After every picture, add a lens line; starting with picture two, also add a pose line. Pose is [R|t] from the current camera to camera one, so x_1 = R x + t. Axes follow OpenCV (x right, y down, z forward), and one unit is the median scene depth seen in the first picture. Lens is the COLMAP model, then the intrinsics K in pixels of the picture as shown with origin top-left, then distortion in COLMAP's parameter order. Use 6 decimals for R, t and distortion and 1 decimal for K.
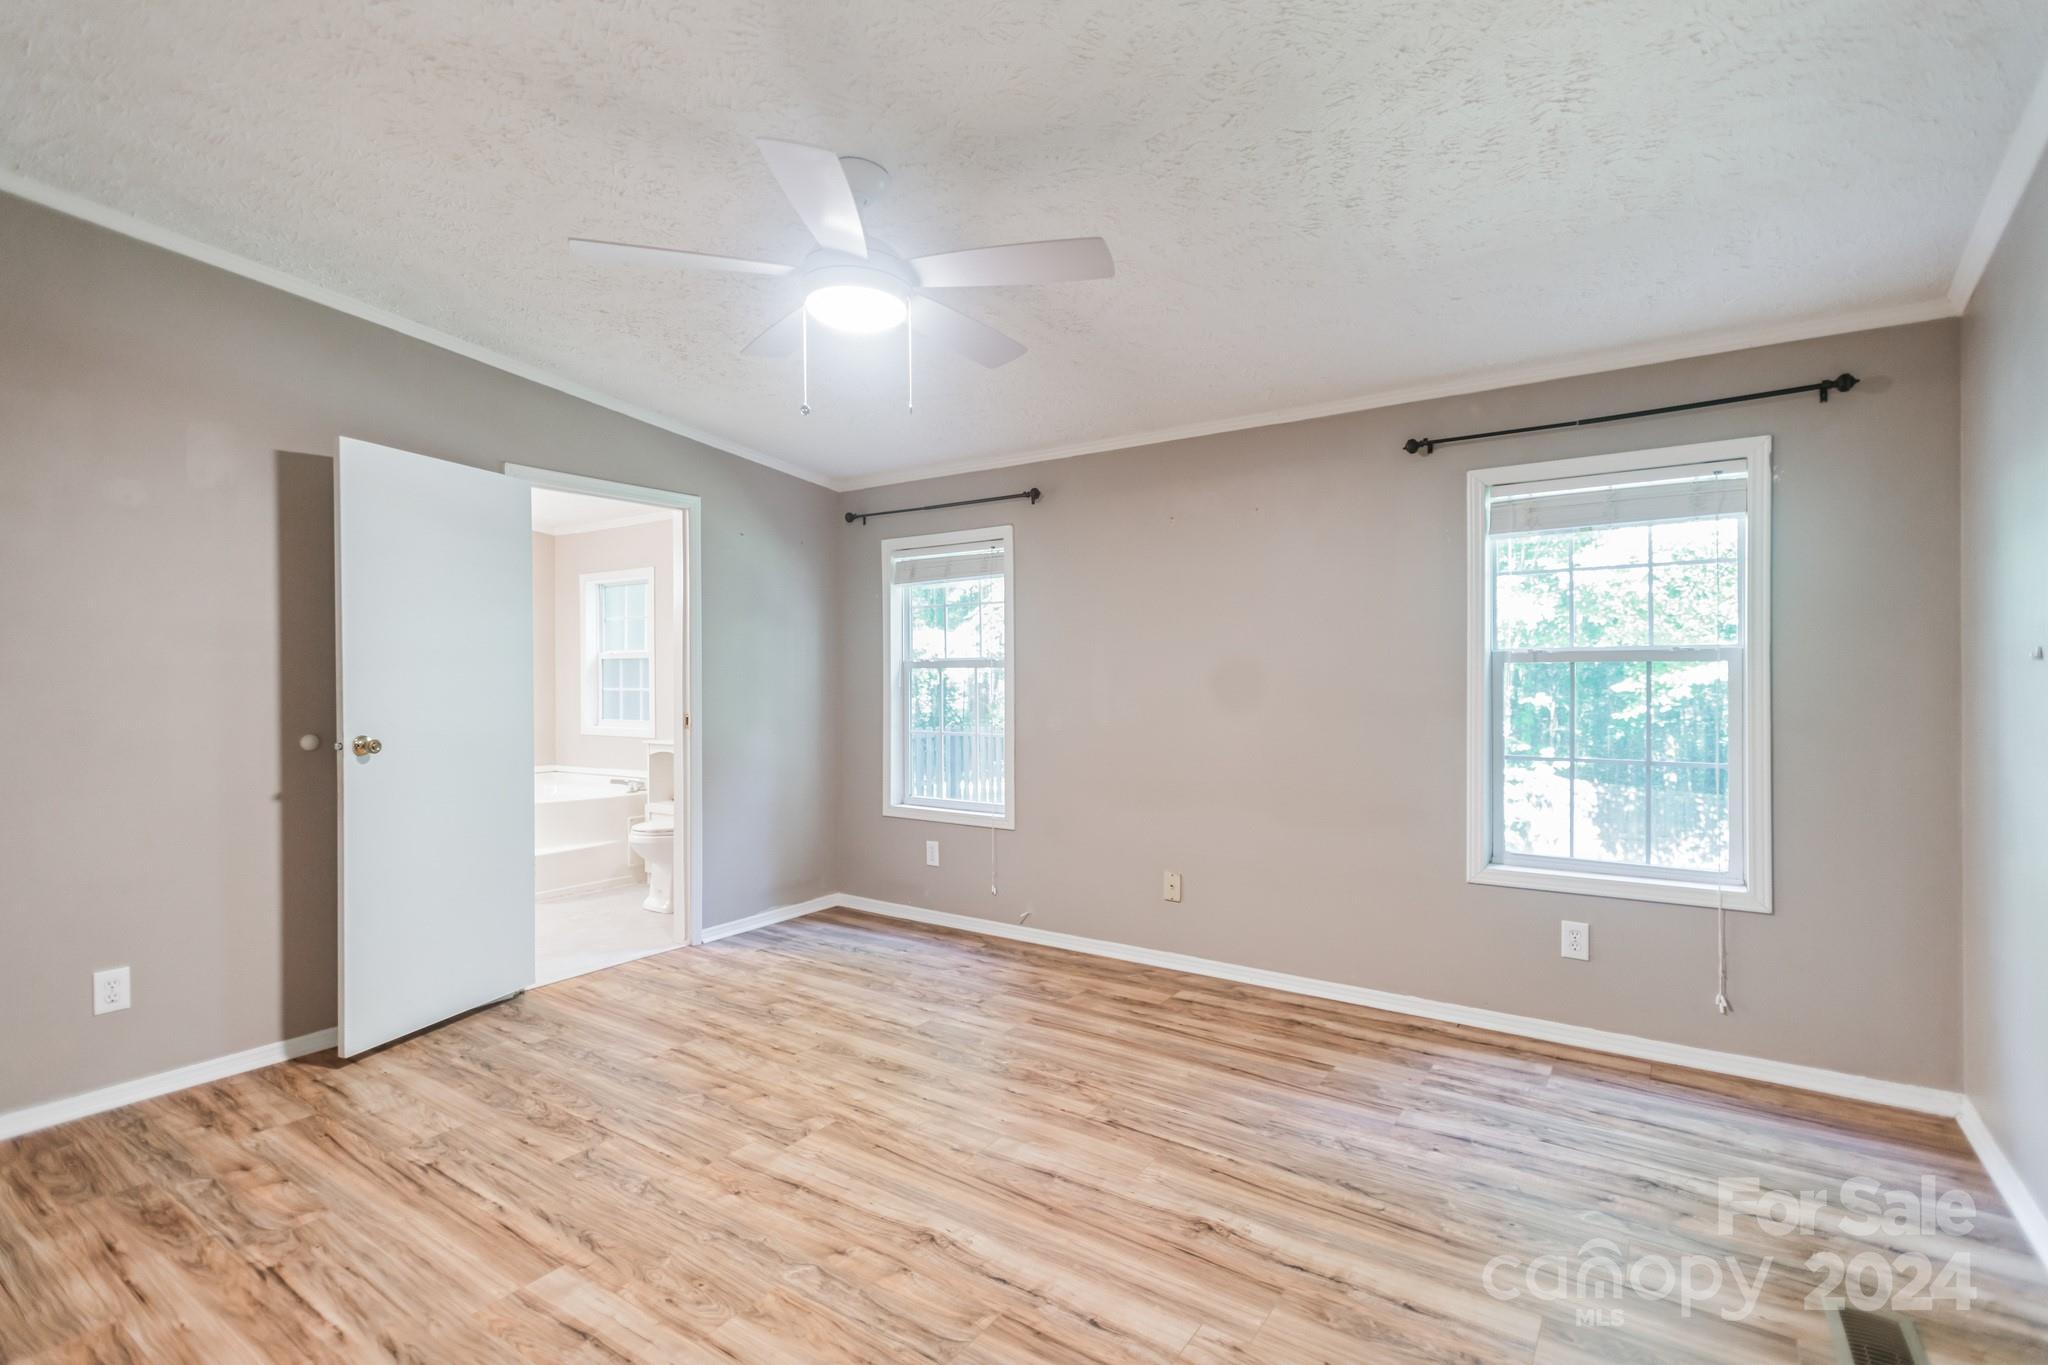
lens RADIAL K [[963.4, 0, 1029.0], [0, 963.4, 677.2], [0, 0, 1]] dist [0.016488, -0.007168]
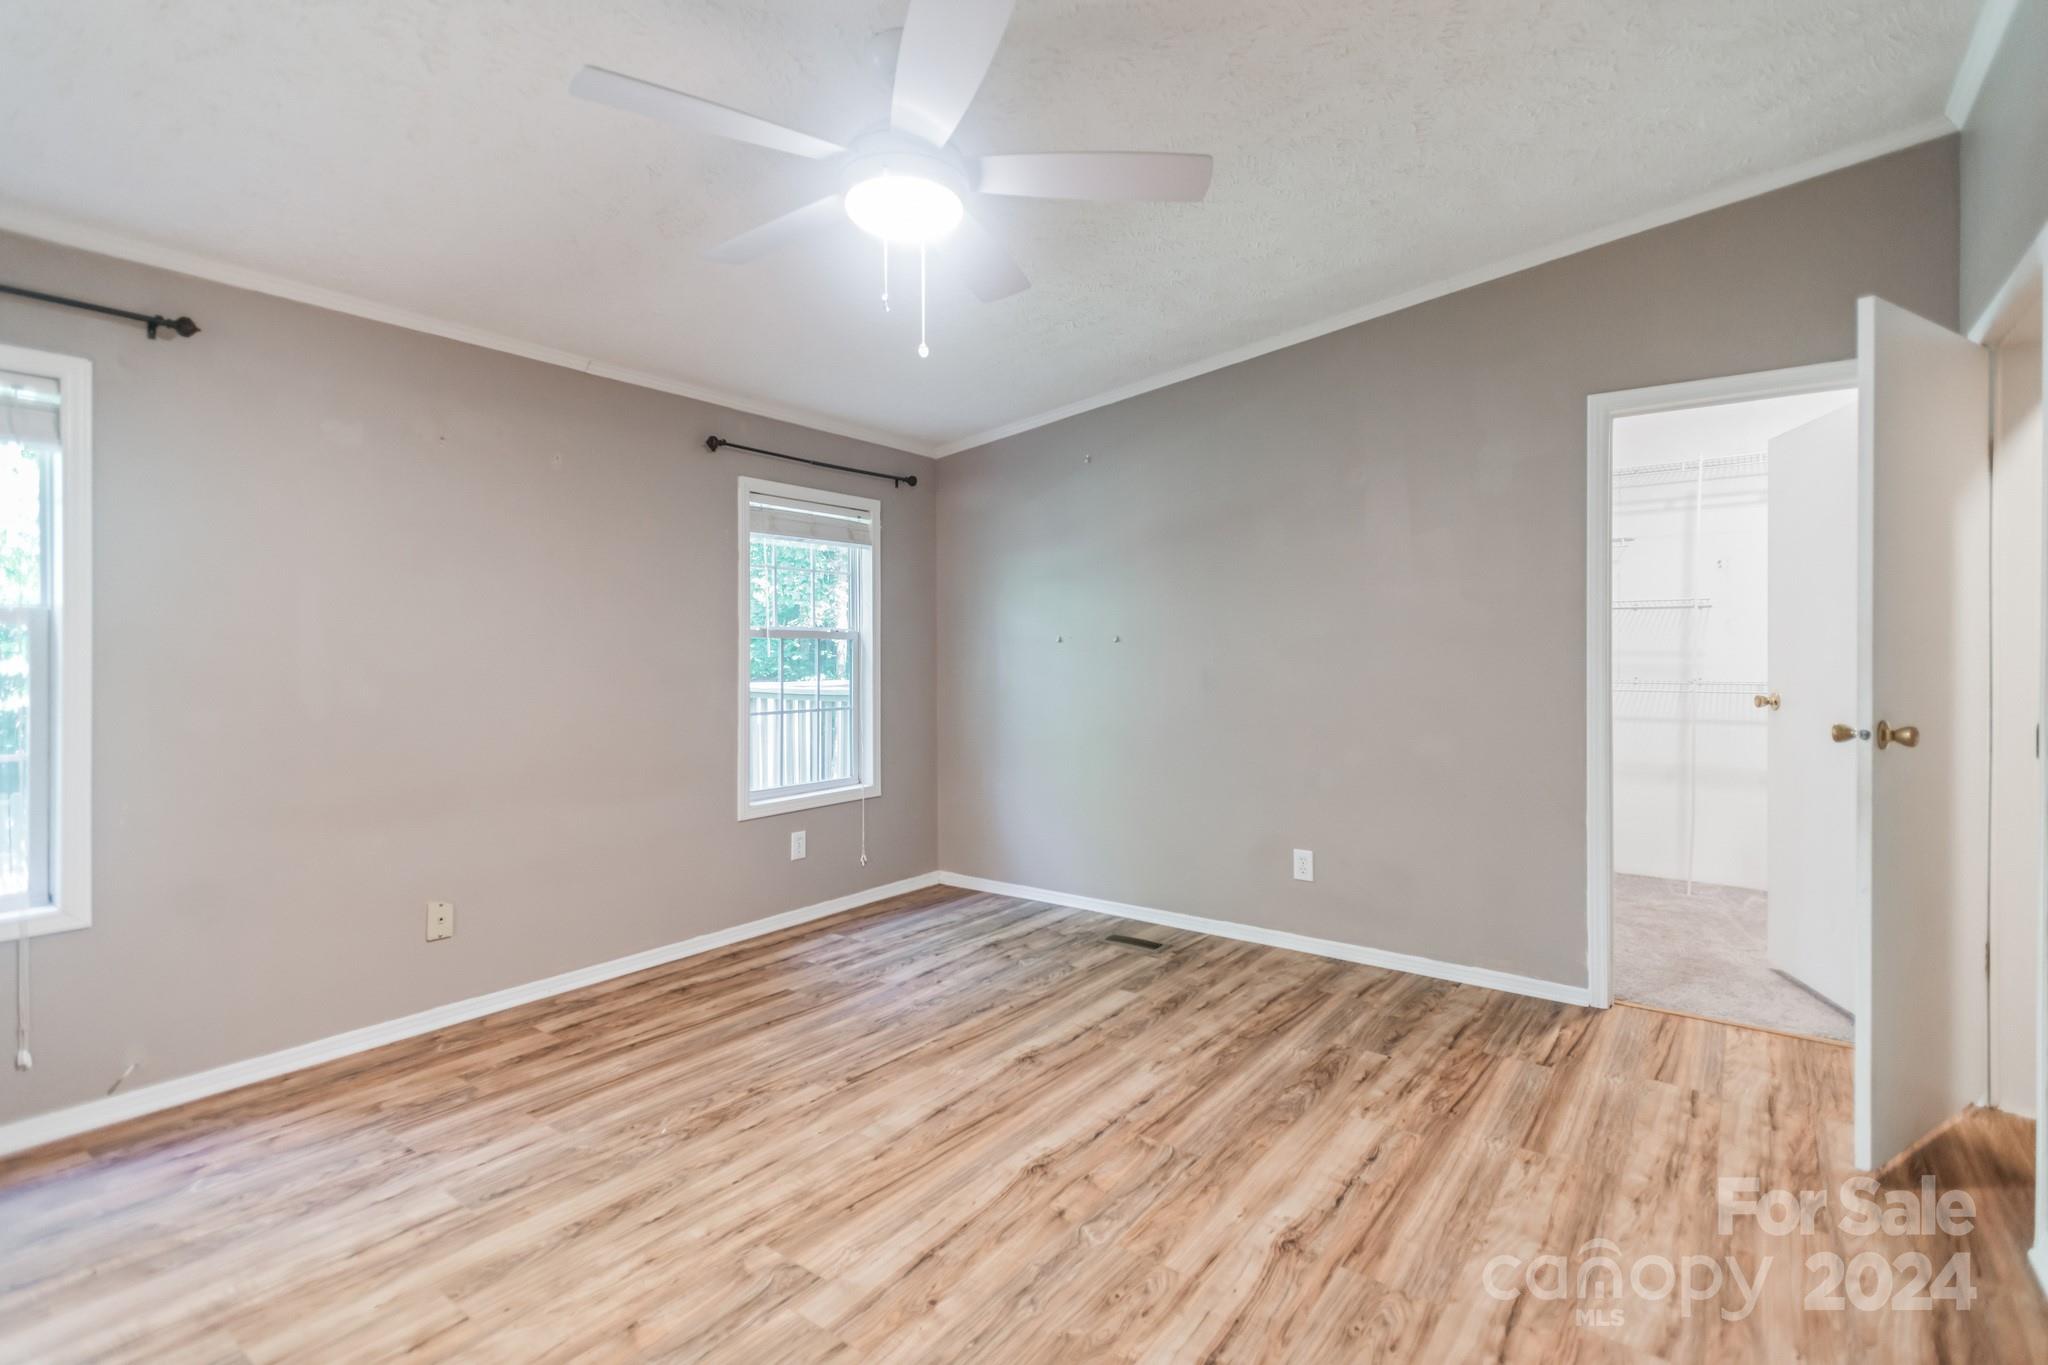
lens RADIAL K [[963.4, 0, 1029.0], [0, 963.4, 677.2], [0, 0, 1]] dist [0.016488, -0.007168]
pose [[0.032031, -0.022776, 0.999227, -0.798729], [0.001959, 0.999740, 0.022725, 0.008457], [-0.999485, 0.001229, 0.032067, 0.671108]]
